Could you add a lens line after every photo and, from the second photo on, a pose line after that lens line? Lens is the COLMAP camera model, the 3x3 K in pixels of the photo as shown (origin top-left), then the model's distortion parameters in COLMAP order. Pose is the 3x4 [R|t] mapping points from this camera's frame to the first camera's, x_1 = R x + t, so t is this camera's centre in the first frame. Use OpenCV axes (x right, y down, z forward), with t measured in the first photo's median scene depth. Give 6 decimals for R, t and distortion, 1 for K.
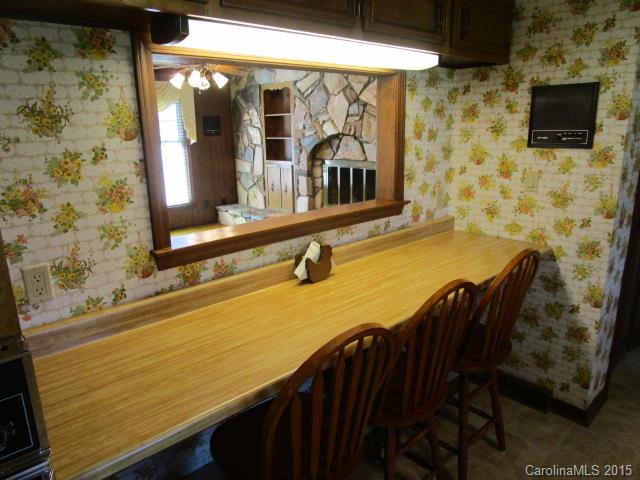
lens RADIAL K [[453.3, 0, 322.6], [0, 453.3, 238.6], [0, 0, 1]] dist [-0.032826, 0.007494]
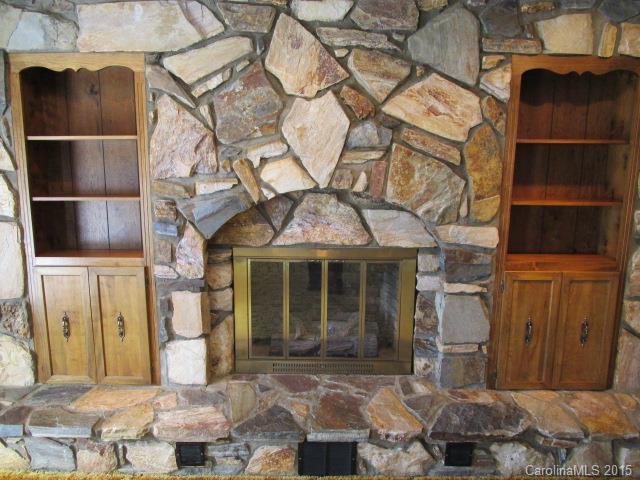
lens RADIAL K [[453.3, 0, 317.1], [0, 453.3, 238.2], [0, 0, 1]] dist [-0.032826, 0.007494]
pose [[0.692779, -0.095419, 0.714809, -0.256690], [0.155888, 0.987587, -0.019251, -0.166278], [-0.704099, 0.124767, 0.699055, 0.661672]]
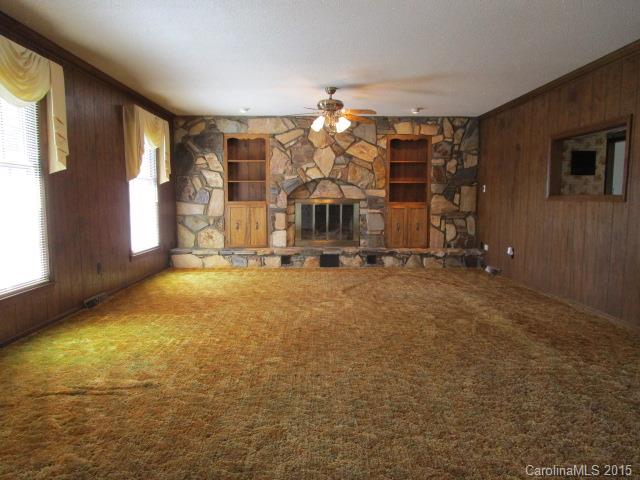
lens RADIAL K [[453.3, 0, 318.5], [0, 453.3, 237.6], [0, 0, 1]] dist [-0.032826, 0.007494]
pose [[0.676774, -0.044640, 0.734836, -0.878489], [0.163563, 0.982330, -0.090965, 0.048884], [-0.717791, 0.181755, 0.672117, 0.160928]]
